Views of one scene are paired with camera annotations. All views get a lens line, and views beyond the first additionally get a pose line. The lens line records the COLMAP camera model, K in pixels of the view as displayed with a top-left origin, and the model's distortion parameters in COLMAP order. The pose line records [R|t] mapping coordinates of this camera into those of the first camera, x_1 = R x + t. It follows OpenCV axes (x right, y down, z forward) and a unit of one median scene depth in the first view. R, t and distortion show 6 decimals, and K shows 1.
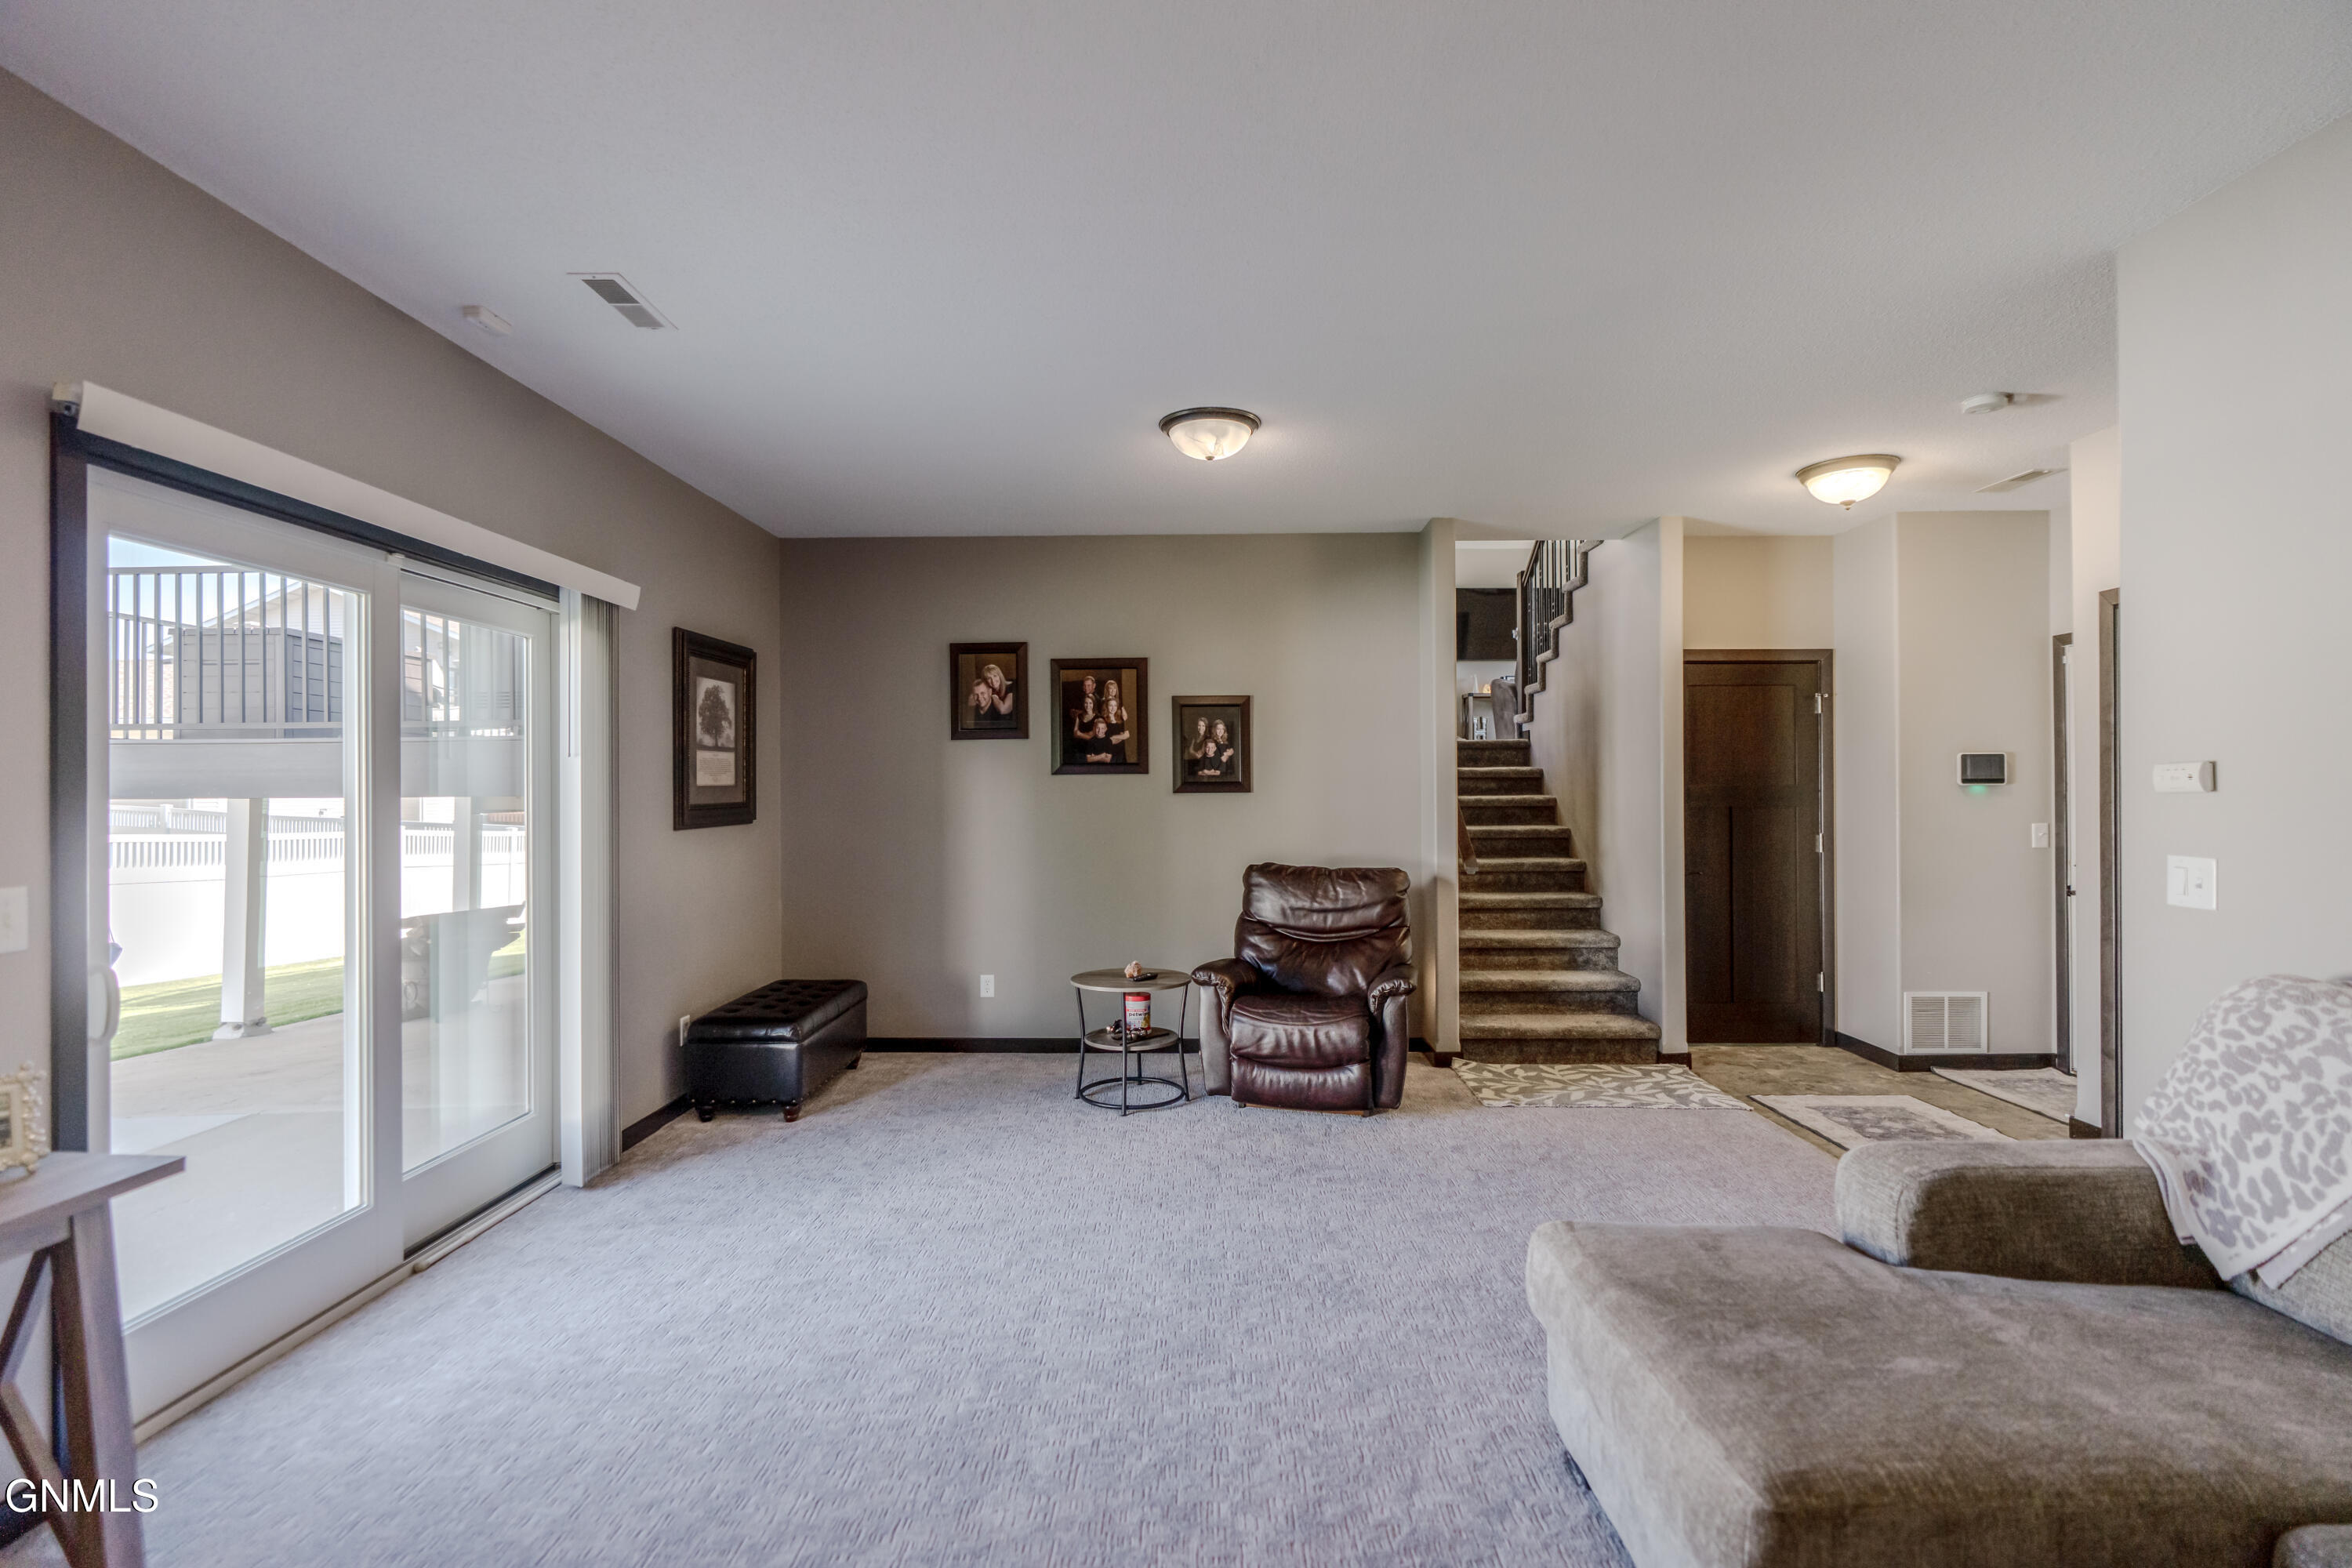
lens RADIAL K [[1083.2, 0, 1168.1], [0, 1083.2, 785.4], [0, 0, 1]] dist [0.002629, 0.000664]
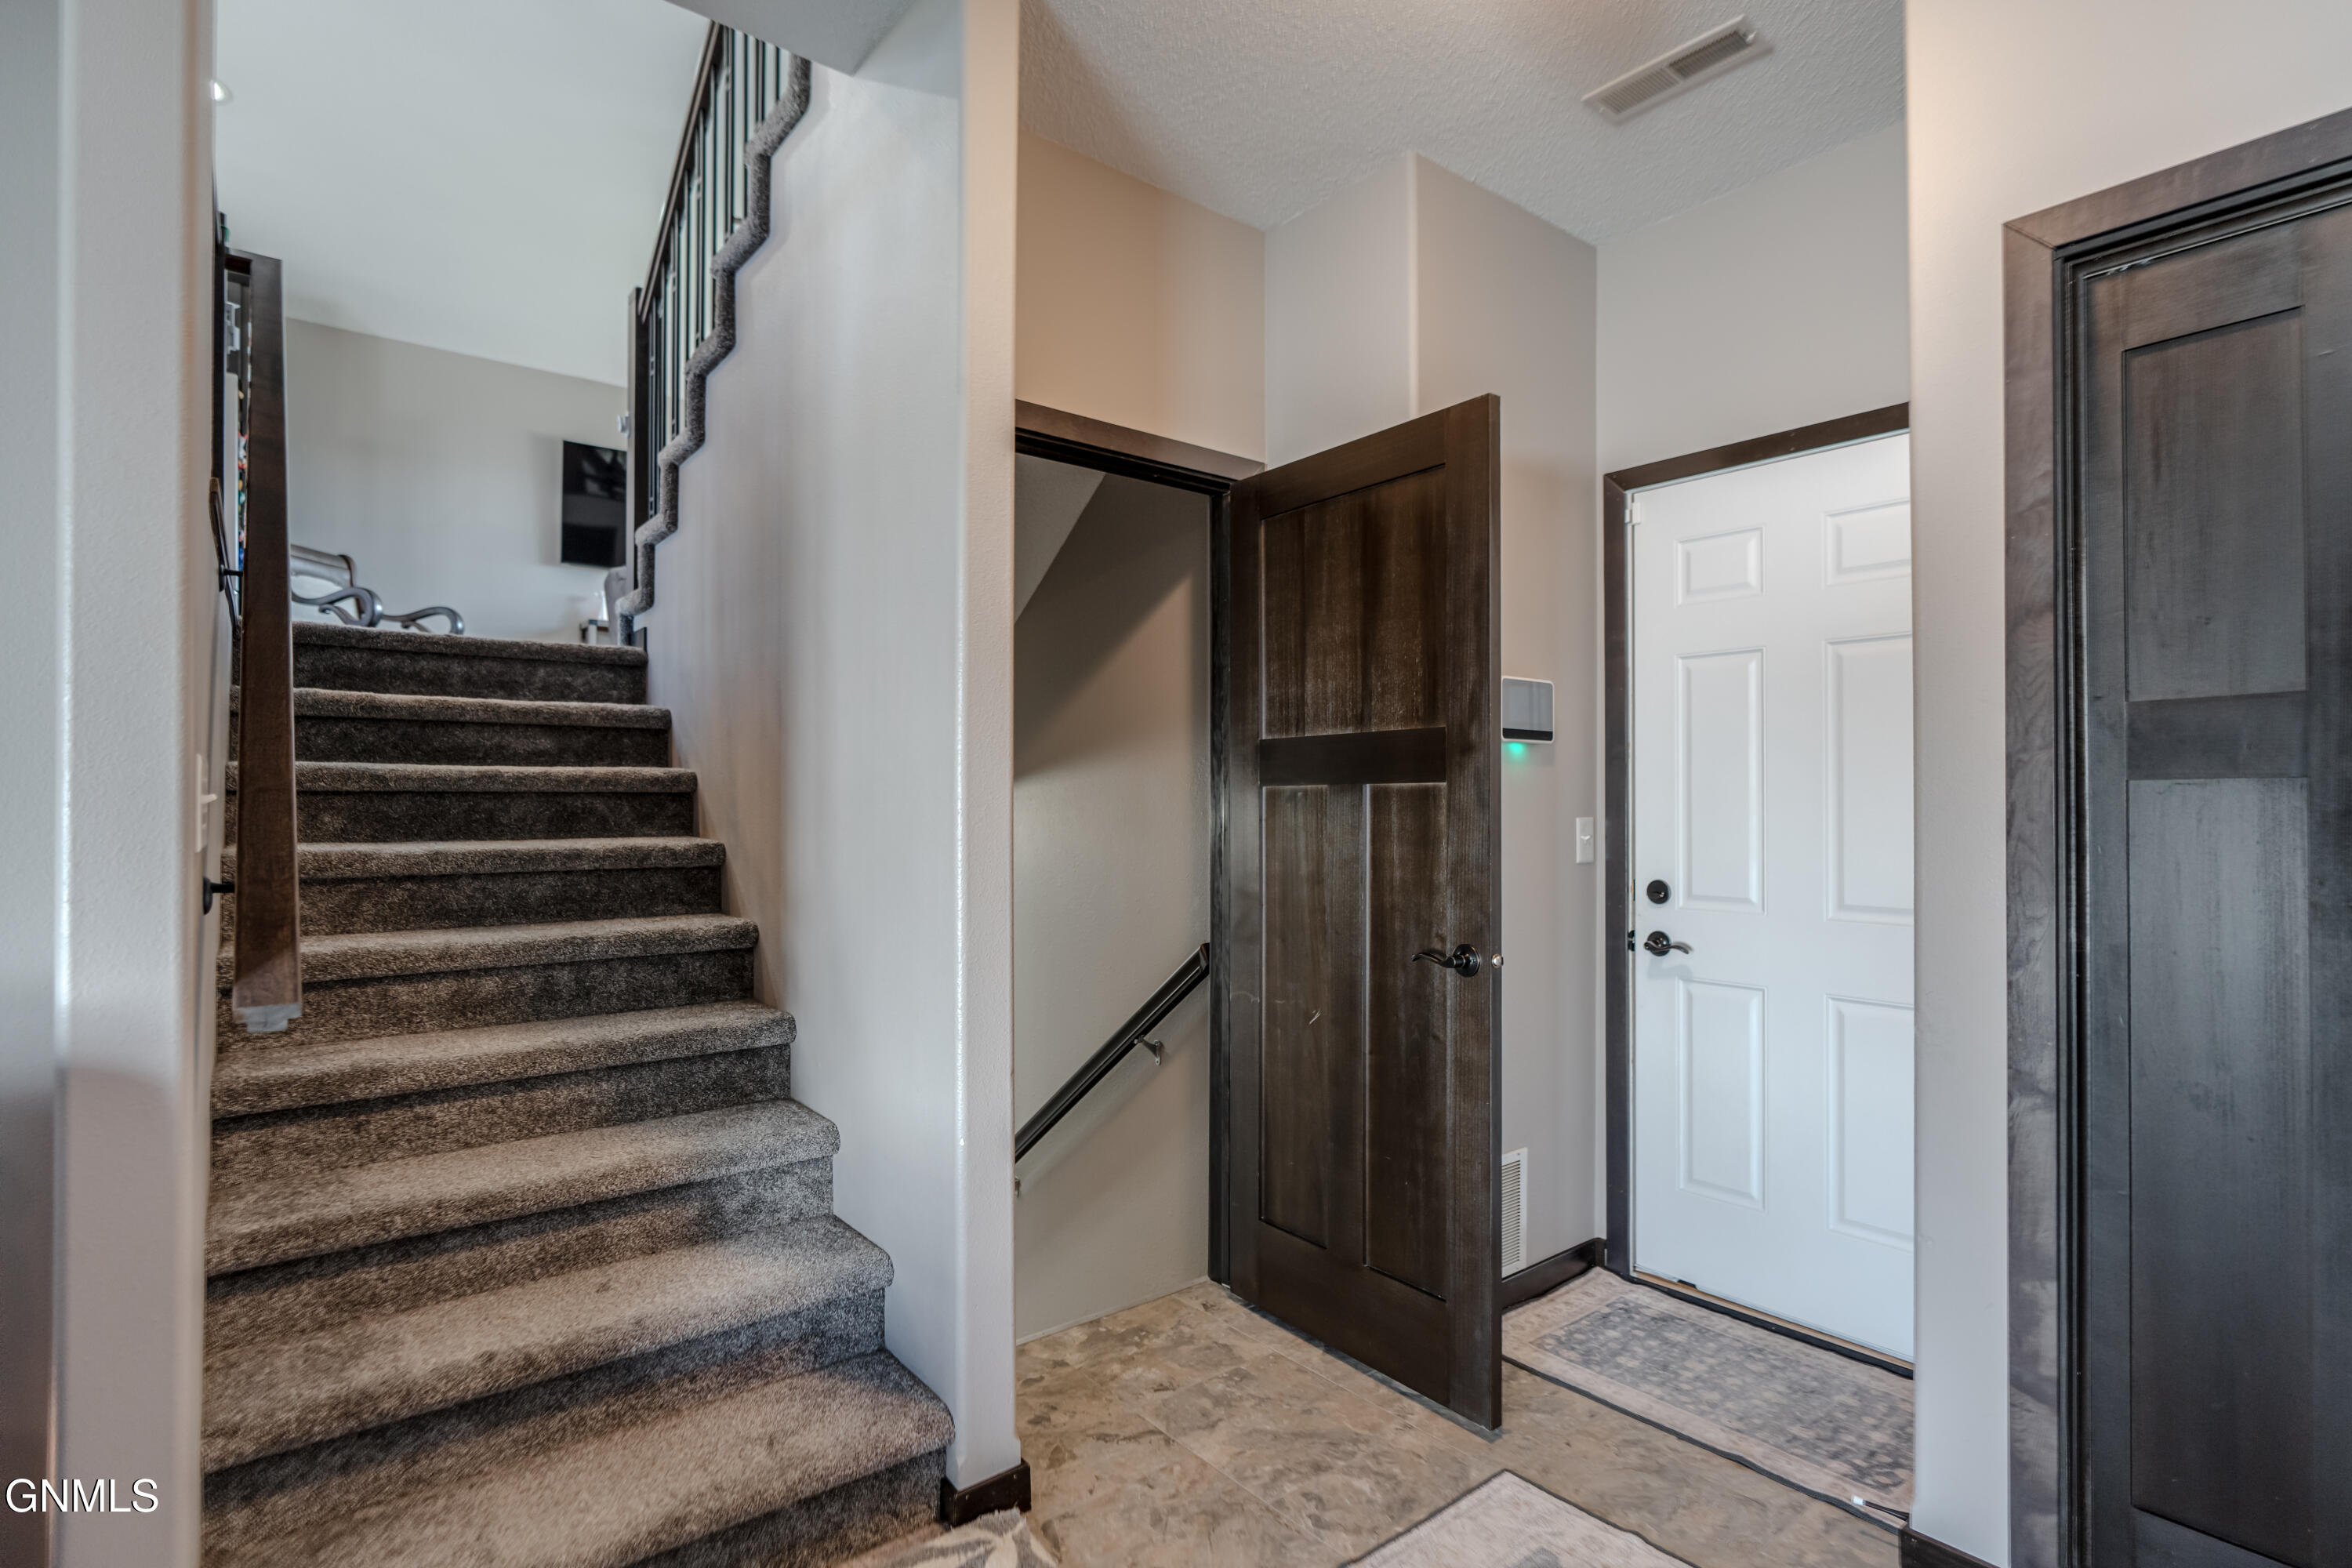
lens RADIAL K [[1180.8, 0, 1176.6], [0, 1180.8, 788.7], [0, 0, 1]] dist [-0.004209, -0.000256]
pose [[0.776817, 0.012108, 0.629609, 0.230210], [-0.006753, 0.999918, -0.010897, 0.023507], [-0.629690, 0.004214, 0.776835, 0.561834]]
